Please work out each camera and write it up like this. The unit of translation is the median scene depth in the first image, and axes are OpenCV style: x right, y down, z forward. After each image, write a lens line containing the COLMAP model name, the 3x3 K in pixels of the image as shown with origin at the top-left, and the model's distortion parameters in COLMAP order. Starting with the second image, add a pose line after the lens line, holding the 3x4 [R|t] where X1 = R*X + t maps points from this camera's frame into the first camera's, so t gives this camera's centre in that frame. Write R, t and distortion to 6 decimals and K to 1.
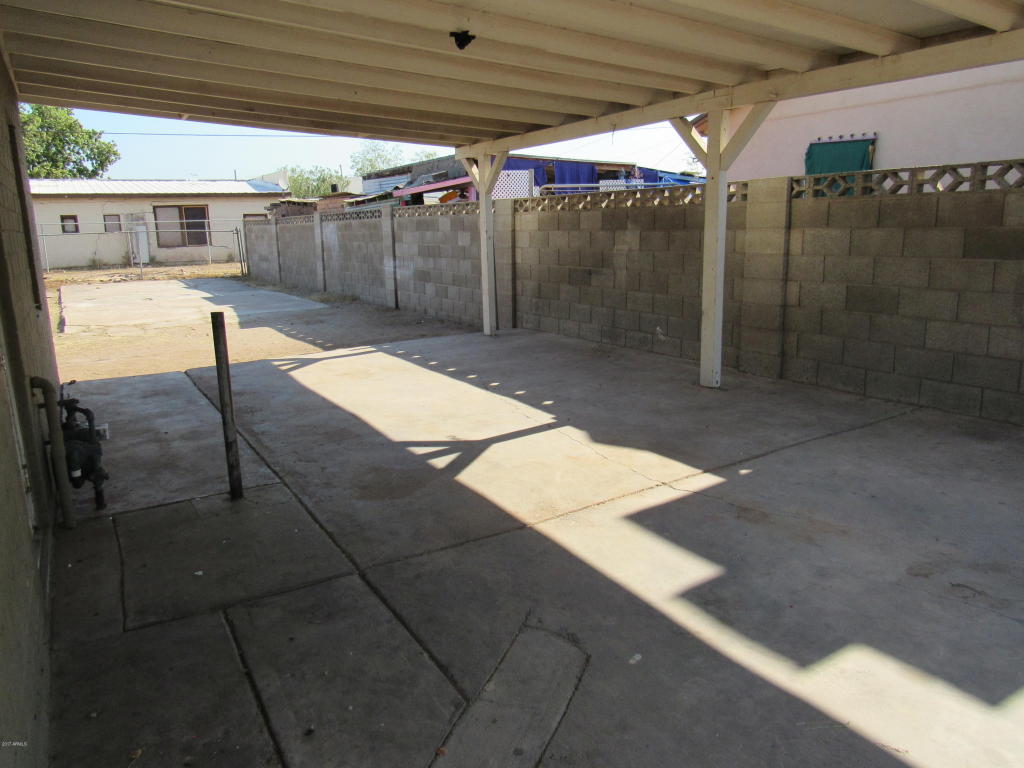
lens RADIAL K [[728.4, 0, 506.7], [0, 728.4, 387.4], [0, 0, 1]] dist [-0.024556, 0.006833]
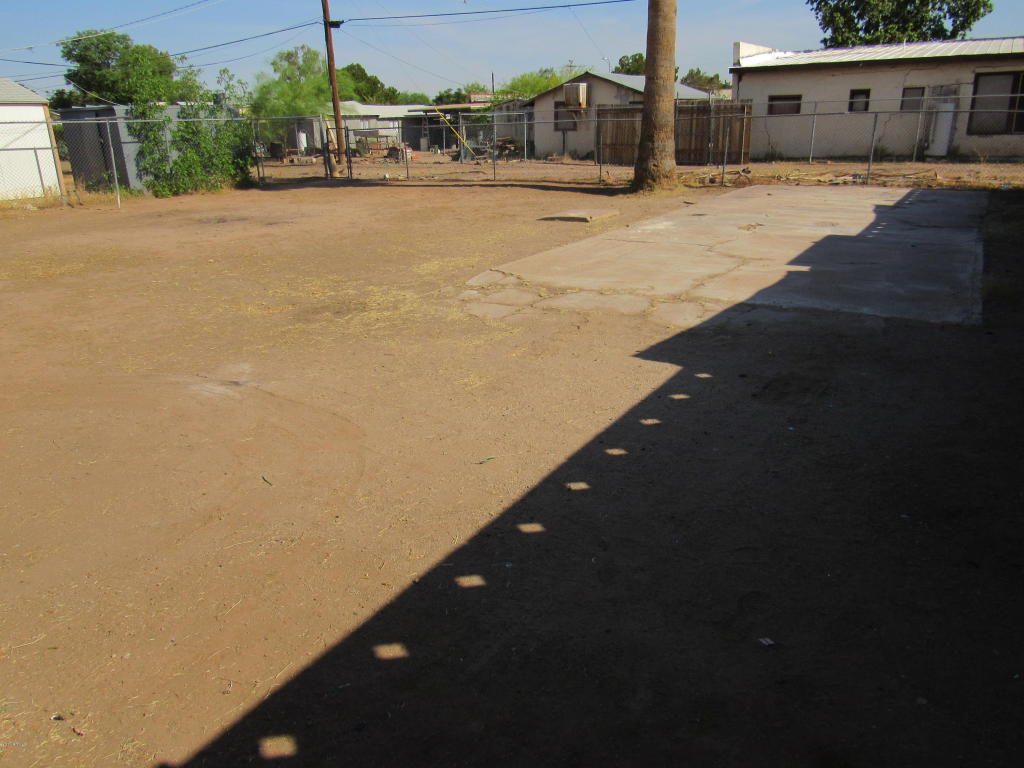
lens RADIAL K [[728.4, 0, 519.2], [0, 728.4, 363.8], [0, 0, 1]] dist [-0.024556, 0.006833]
pose [[0.454505, 0.291159, -0.841814, -0.024662], [-0.180894, 0.955546, 0.232829, -0.070564], [0.872182, 0.046458, 0.486970, 0.315653]]
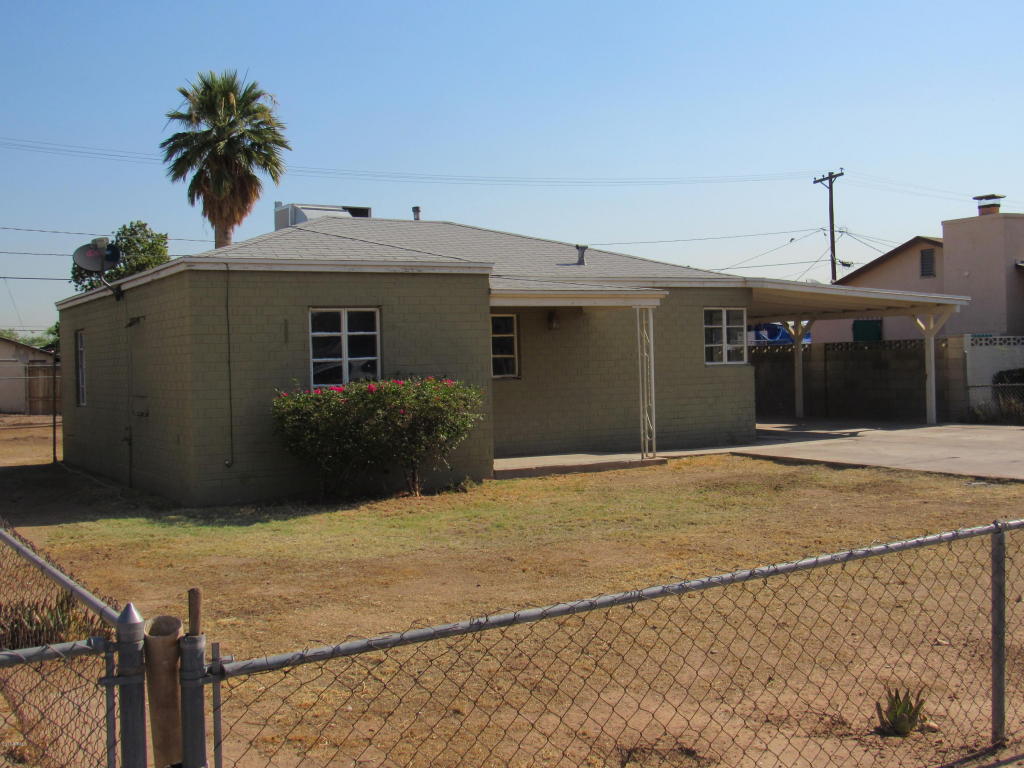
lens RADIAL K [[1187.6, 0, 522.6], [0, 1187.6, 389.1], [0, 0, 1]] dist [-0.067706, 0.000000]
pose [[0.999918, -0.002044, -0.012603, -0.143212], [-0.000500, 0.980077, -0.198615, 0.168872], [0.012758, 0.198605, 0.979997, -0.737816]]
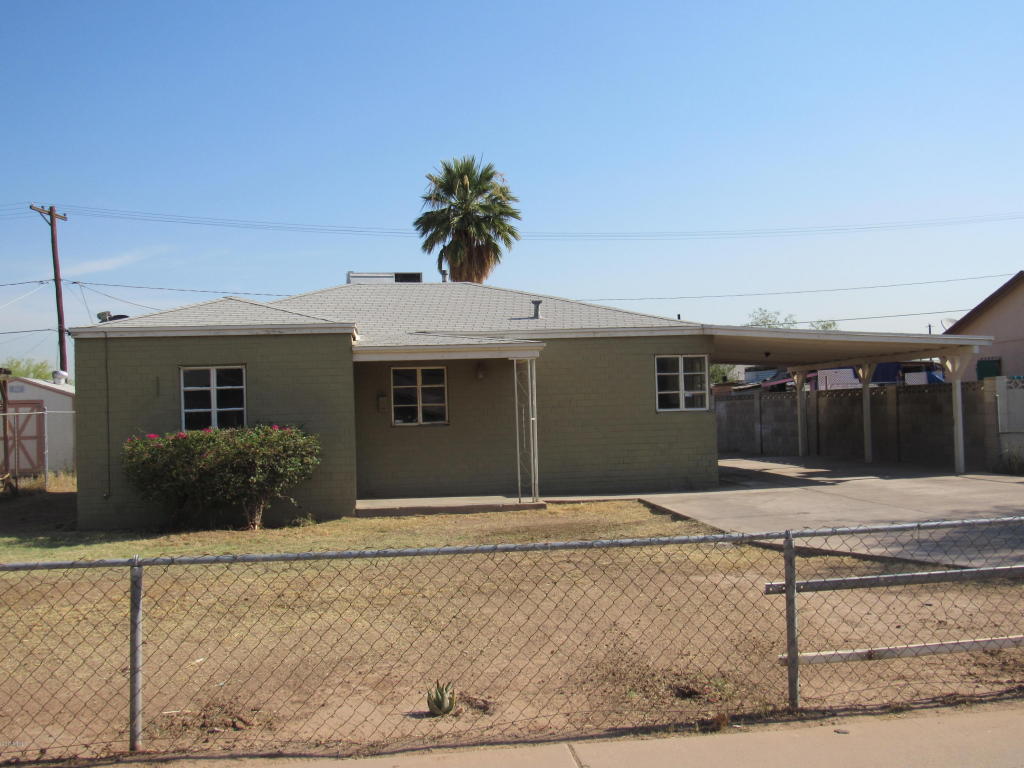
lens RADIAL K [[1054.7, 0, 514.0], [0, 1054.7, 371.3], [0, 0, 1]] dist [-0.031037, 0.000000]
pose [[0.915587, -0.016420, -0.401785, 0.140996], [-0.082933, 0.969975, -0.228628, 0.143963], [0.393475, 0.242650, 0.886735, -0.654209]]
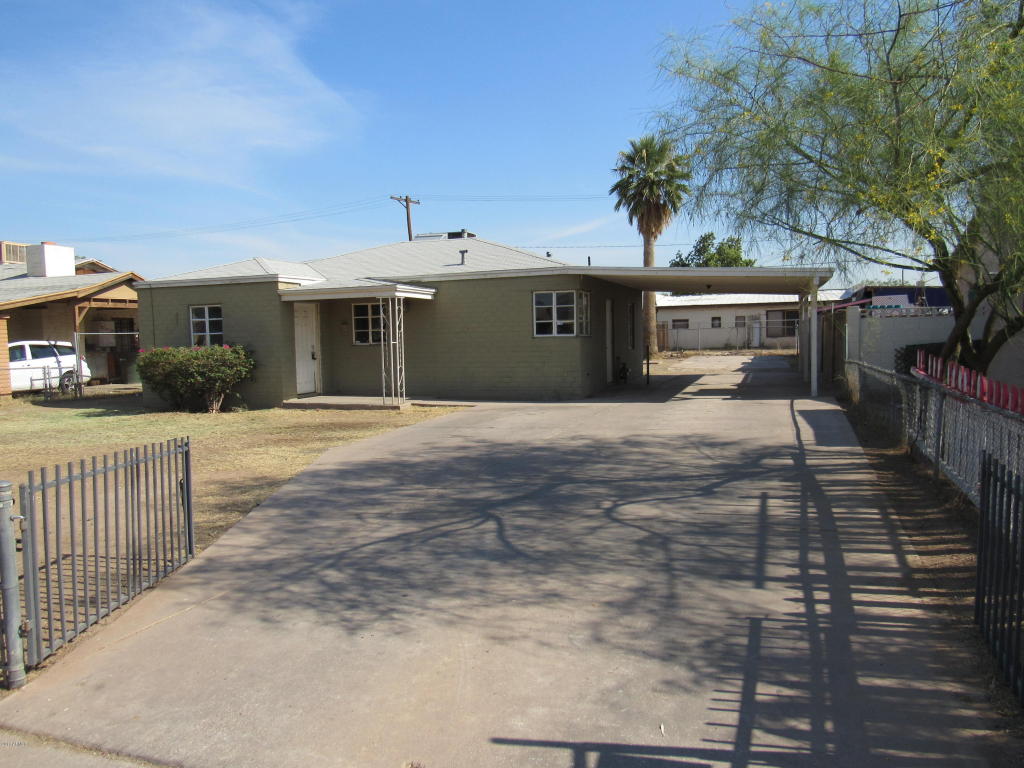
lens RADIAL K [[728.4, 0, 506.3], [0, 728.4, 381.3], [0, 0, 1]] dist [-0.024556, 0.006833]
pose [[0.636661, 0.062029, -0.768645, 0.382529], [-0.164418, 0.984759, -0.056716, 0.080902], [0.753412, 0.162487, 0.637156, -0.403682]]
